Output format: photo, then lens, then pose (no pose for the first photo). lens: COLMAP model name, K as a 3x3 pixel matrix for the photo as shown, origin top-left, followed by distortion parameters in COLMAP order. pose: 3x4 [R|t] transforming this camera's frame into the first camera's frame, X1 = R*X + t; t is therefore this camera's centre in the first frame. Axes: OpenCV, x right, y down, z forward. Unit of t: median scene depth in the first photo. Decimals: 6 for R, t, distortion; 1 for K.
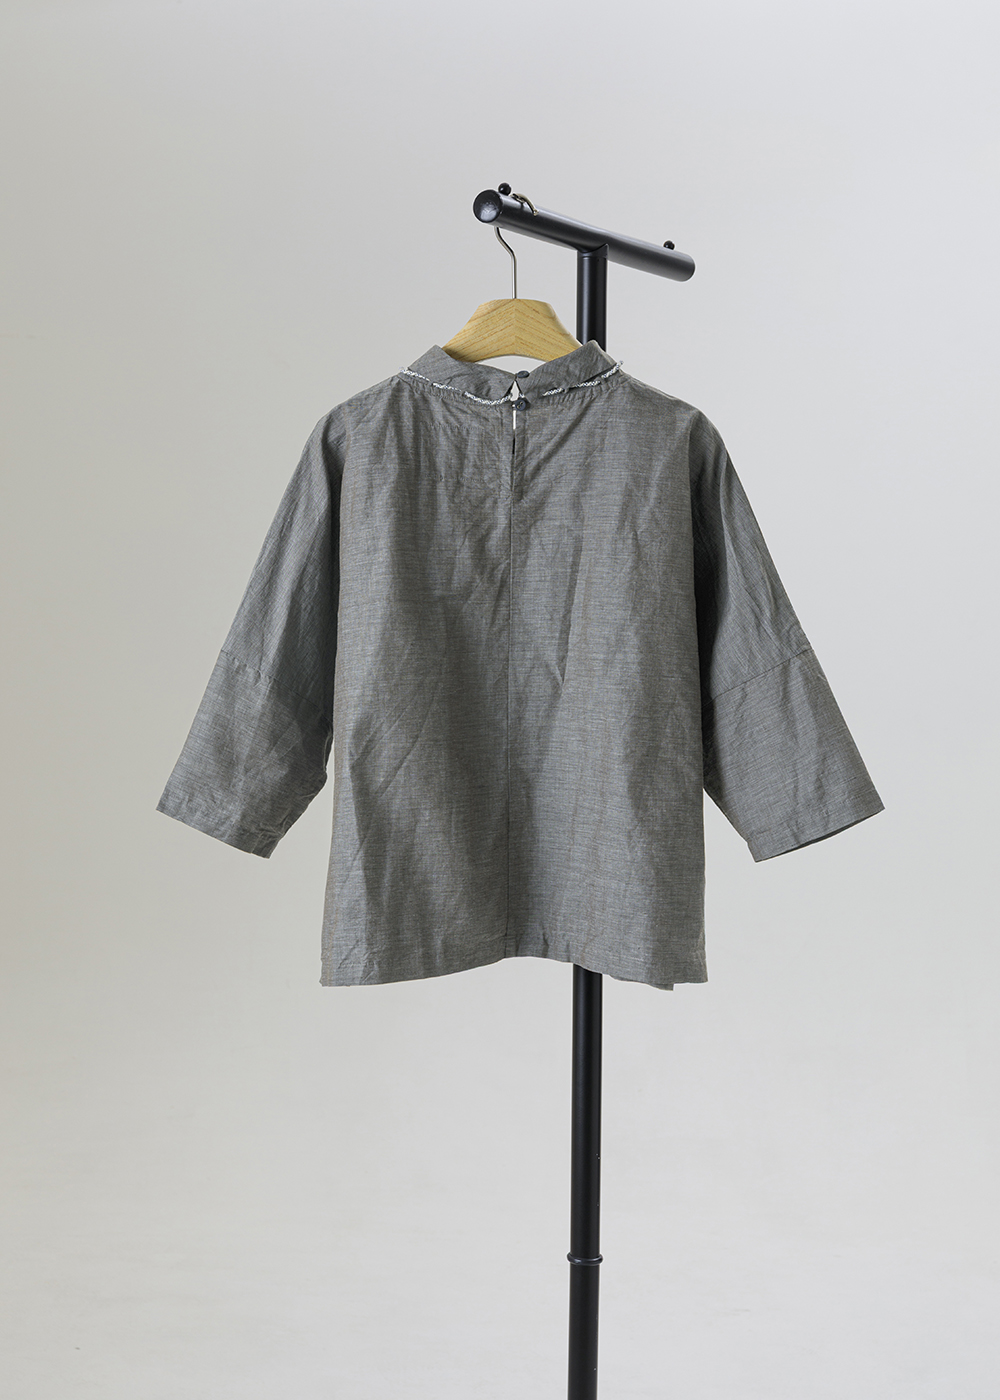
lens RADIAL K [[2232.4, 0, 500.9], [0, 2232.4, 664.3], [0, 0, 1]] dist [-0.005685, -0.051436]
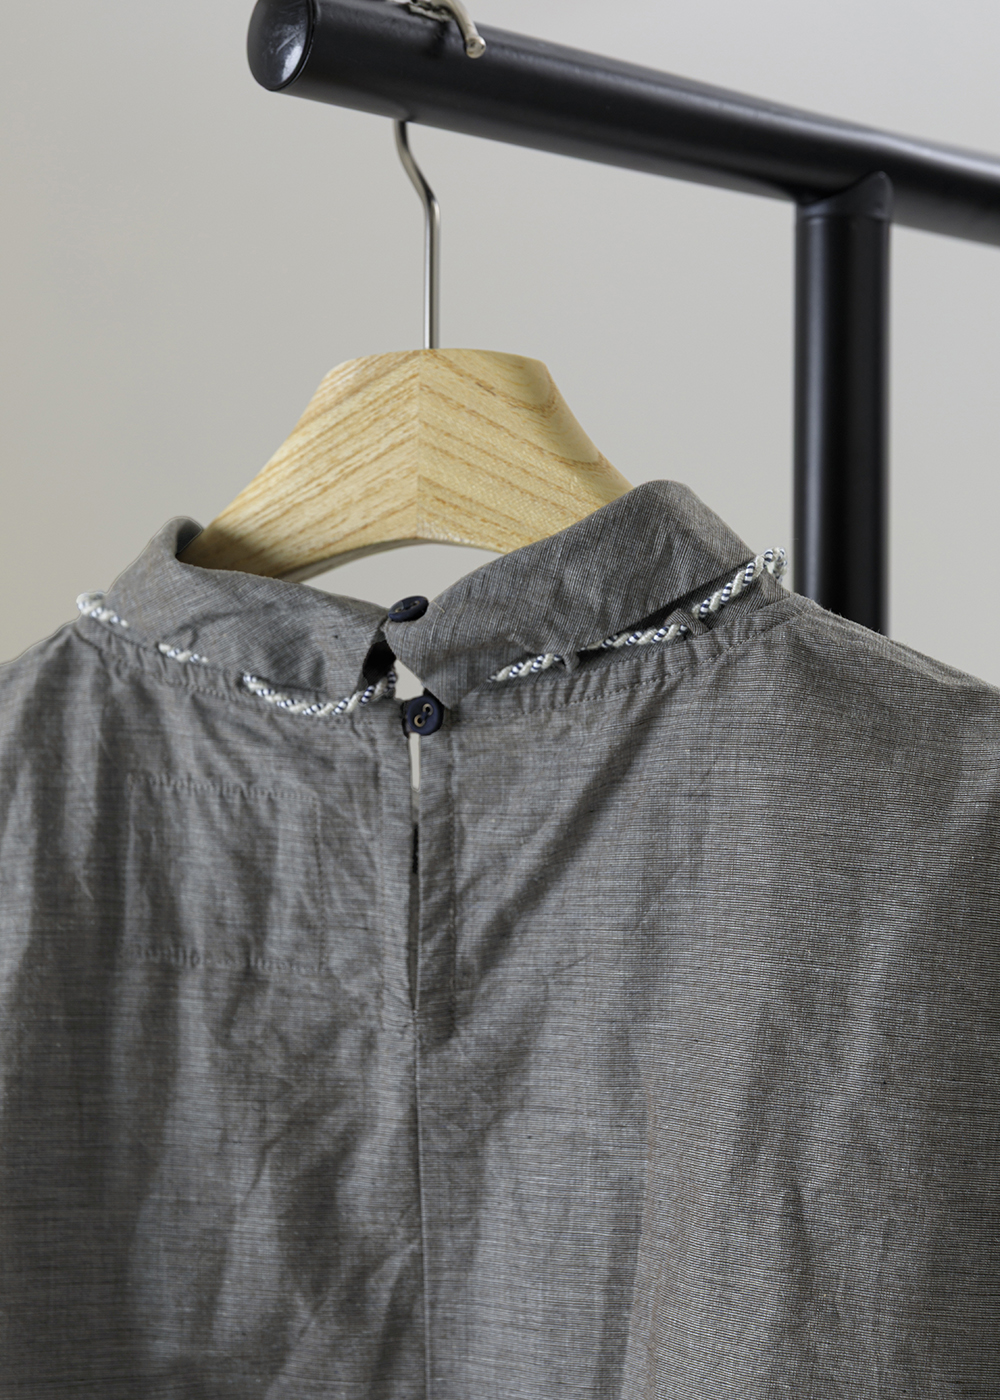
lens RADIAL K [[2673.0, 0, 500.0], [0, 2673.0, 700.0], [0, 0, 1]] dist [-0.000666, -0.012138]
pose [[0.921082, -0.012302, -0.389174, 0.151105], [-0.018392, 0.997011, -0.075045, -0.092074], [0.388934, 0.076281, 0.918102, 0.685679]]
